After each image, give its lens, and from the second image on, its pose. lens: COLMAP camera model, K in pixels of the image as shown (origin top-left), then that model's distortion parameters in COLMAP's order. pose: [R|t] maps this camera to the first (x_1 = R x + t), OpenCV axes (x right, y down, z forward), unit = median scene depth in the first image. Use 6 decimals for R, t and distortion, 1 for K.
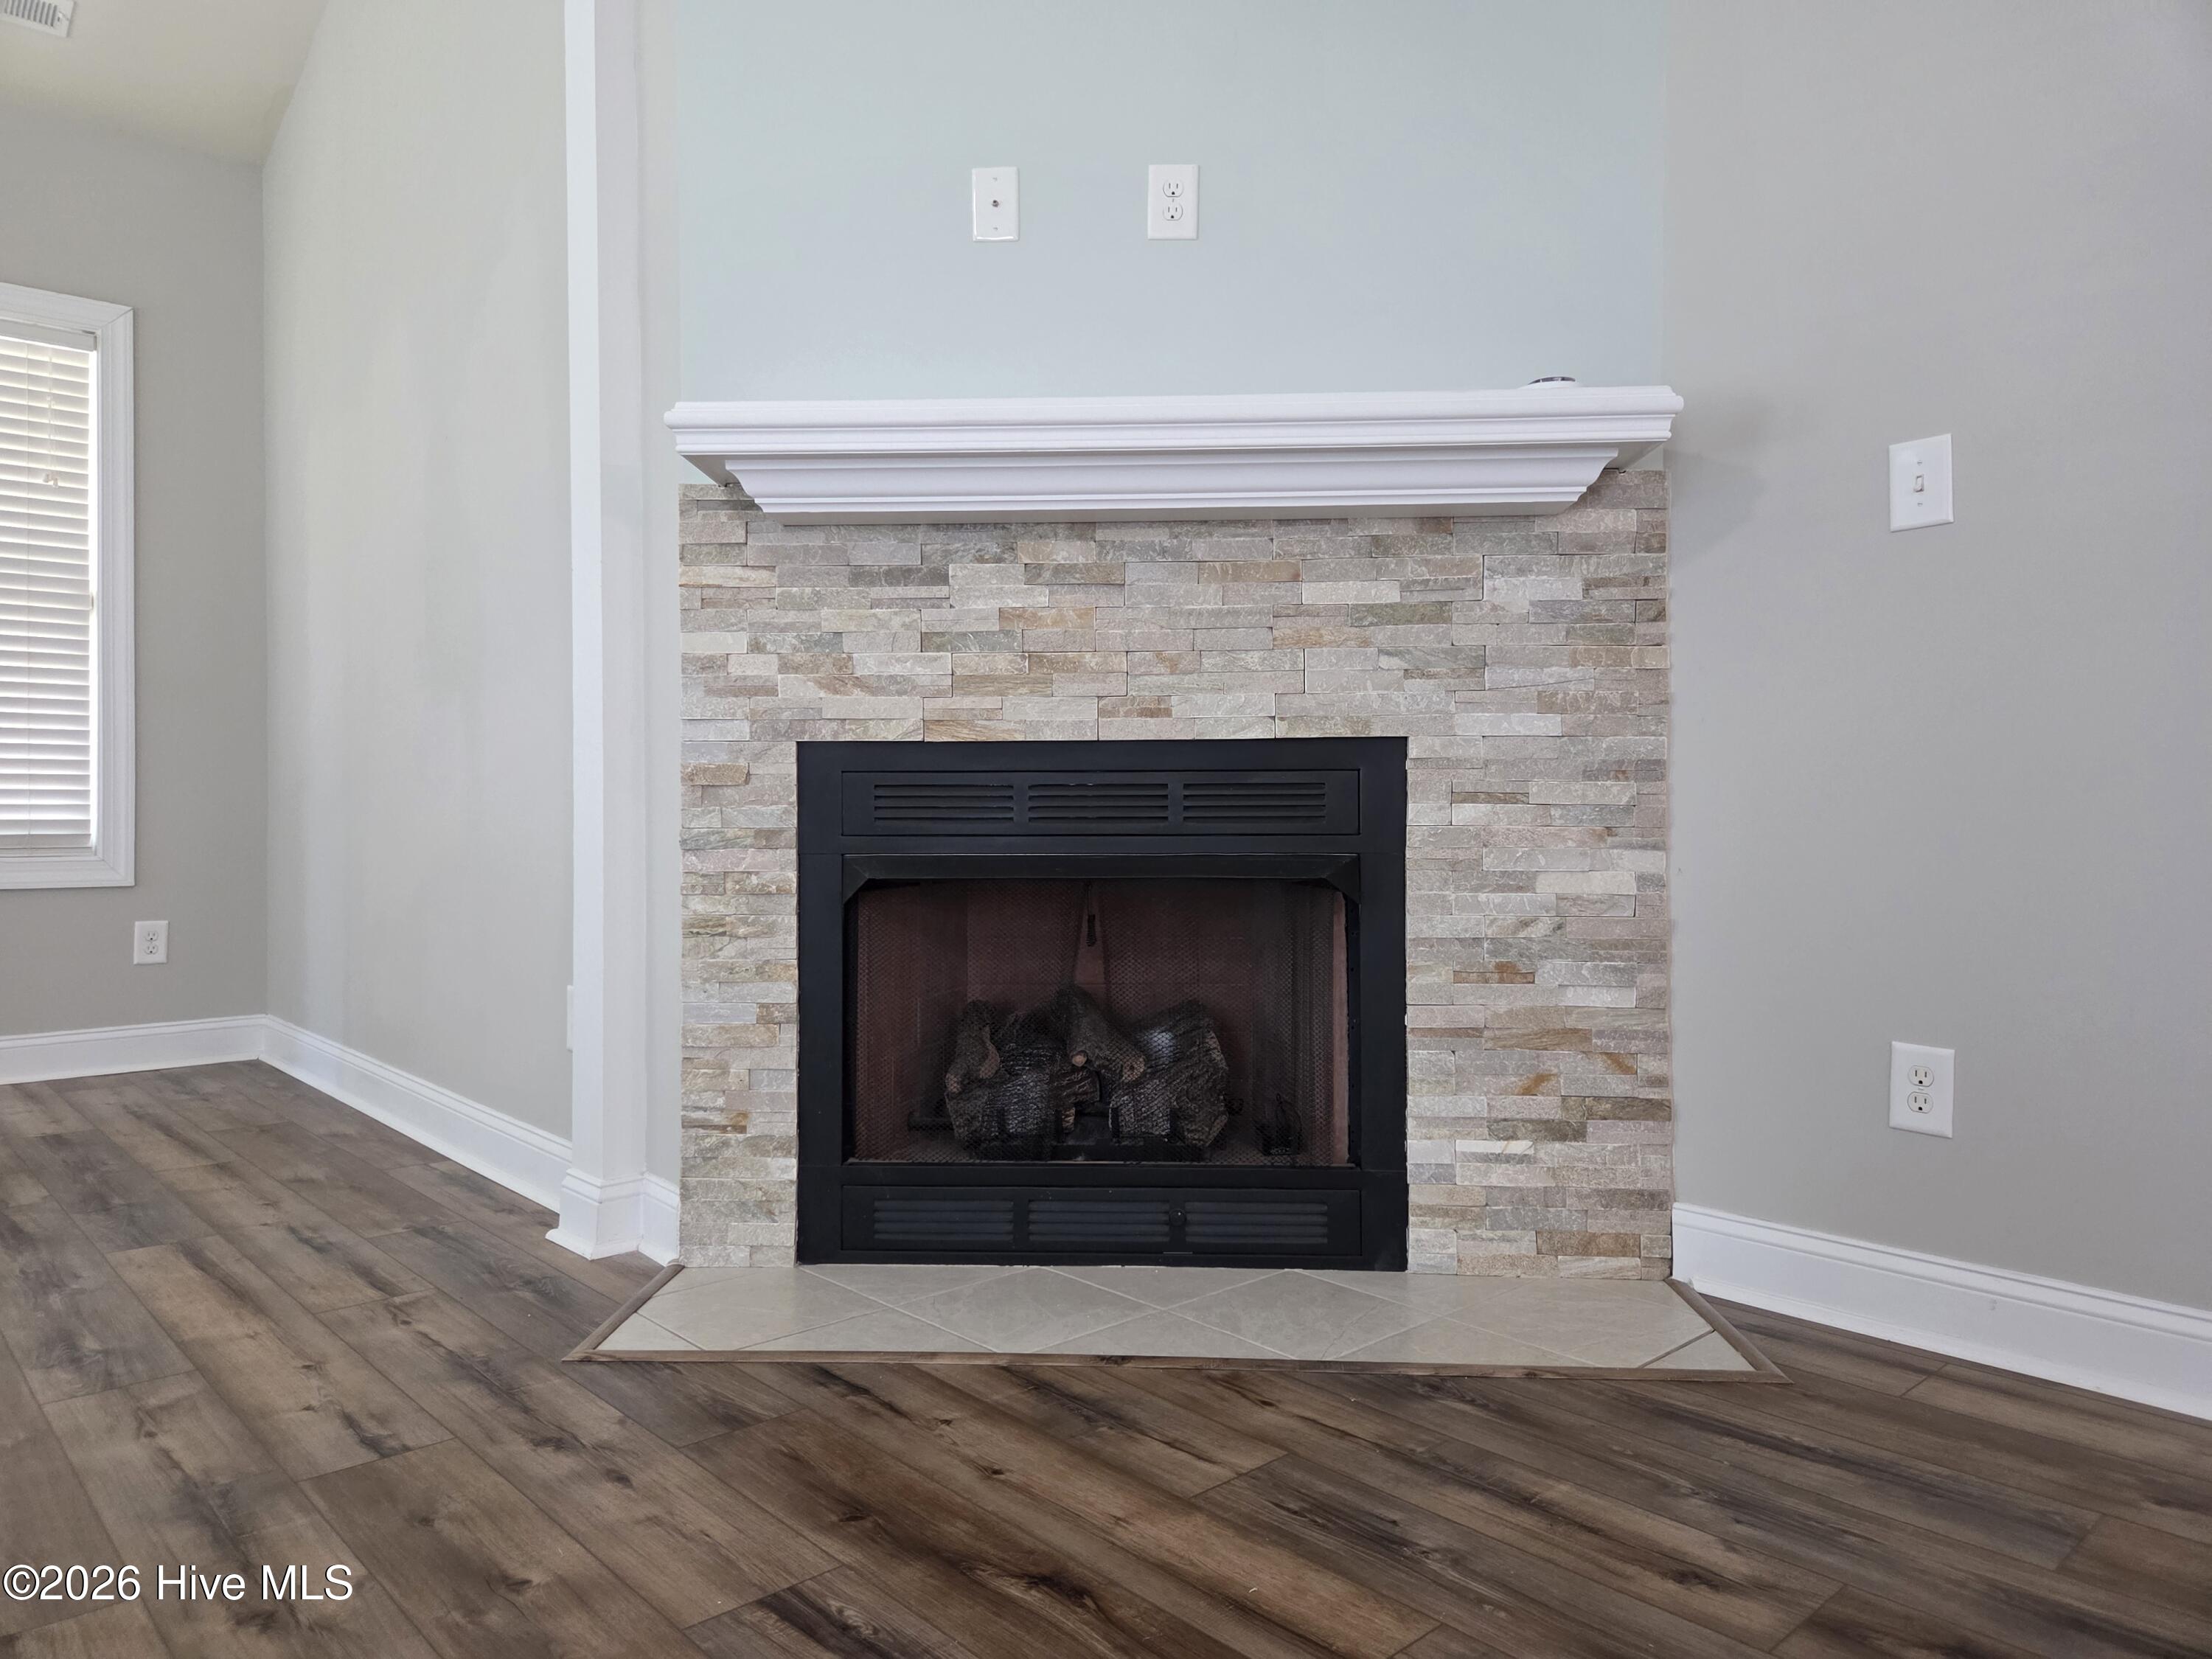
lens RADIAL K [[1482.9, 0, 1102.0], [0, 1482.9, 810.4], [0, 0, 1]] dist [0.045829, -0.013966]
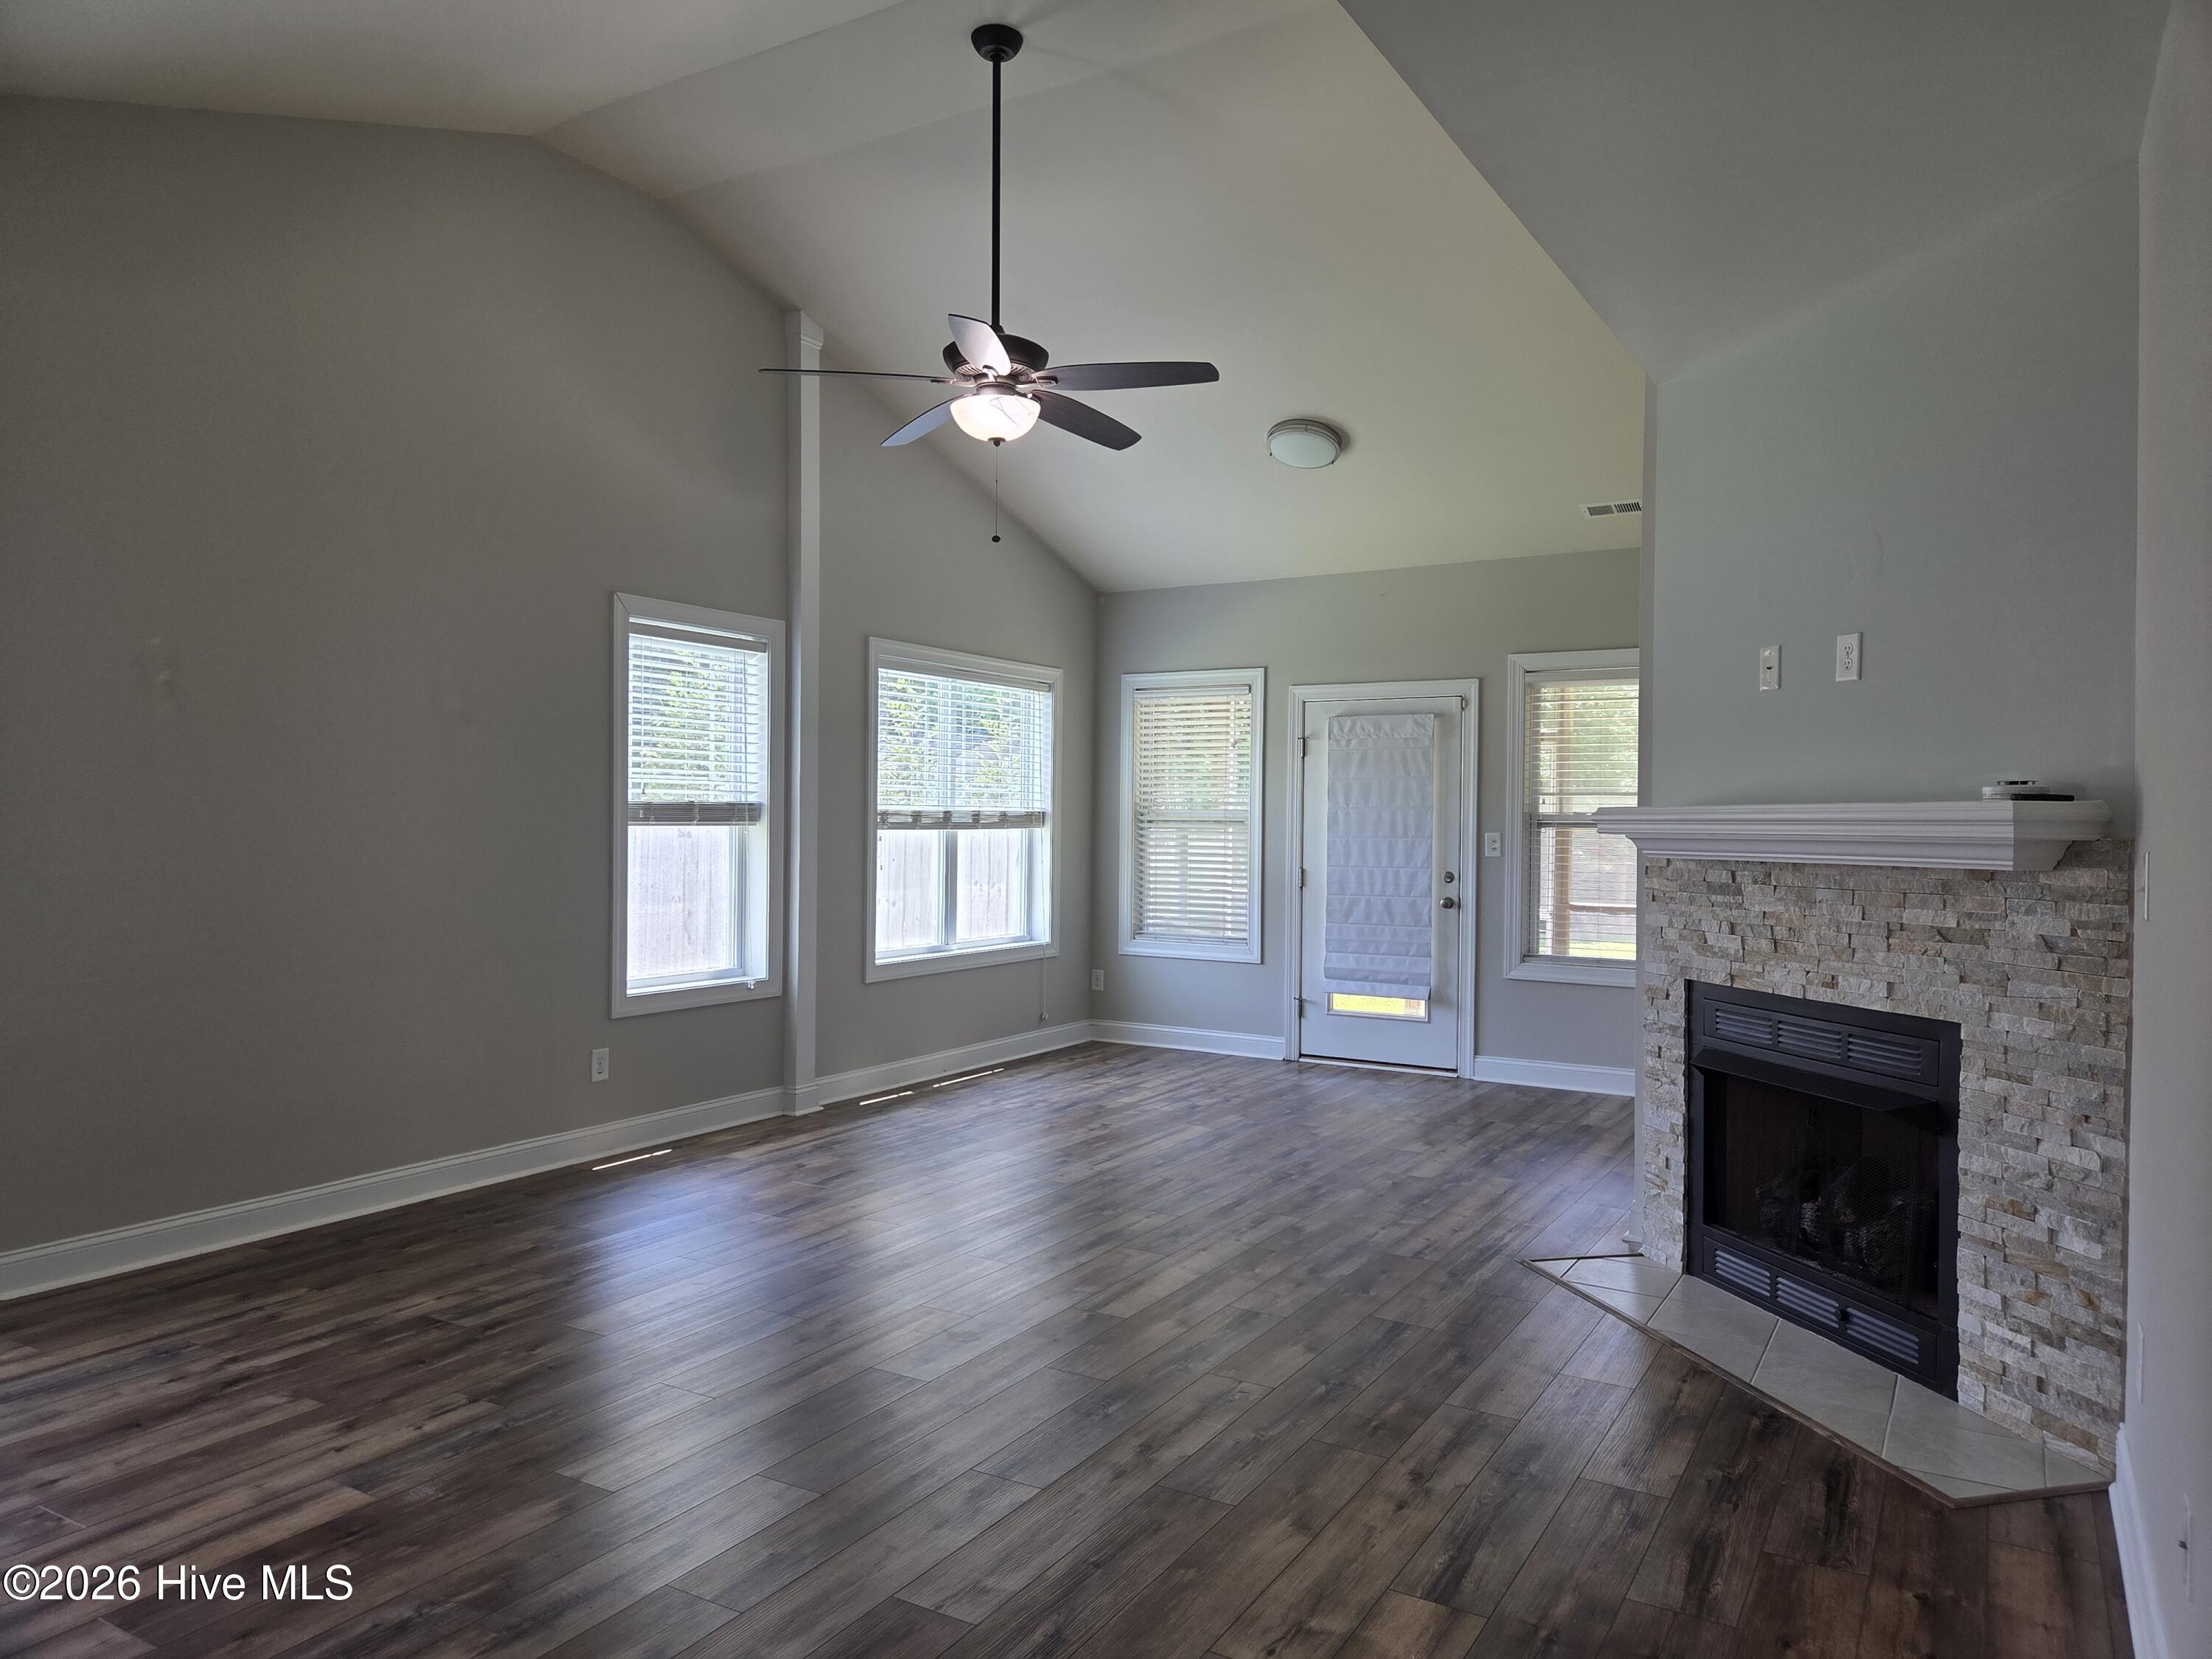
lens RADIAL K [[1482.9, 0, 1099.8], [0, 1482.9, 831.1], [0, 0, 1]] dist [0.045829, -0.013966]
pose [[0.286297, 0.008832, -0.958100, 1.342918], [-0.007076, 0.999950, 0.007104, -0.237385], [0.958115, 0.004746, 0.286345, -0.191394]]
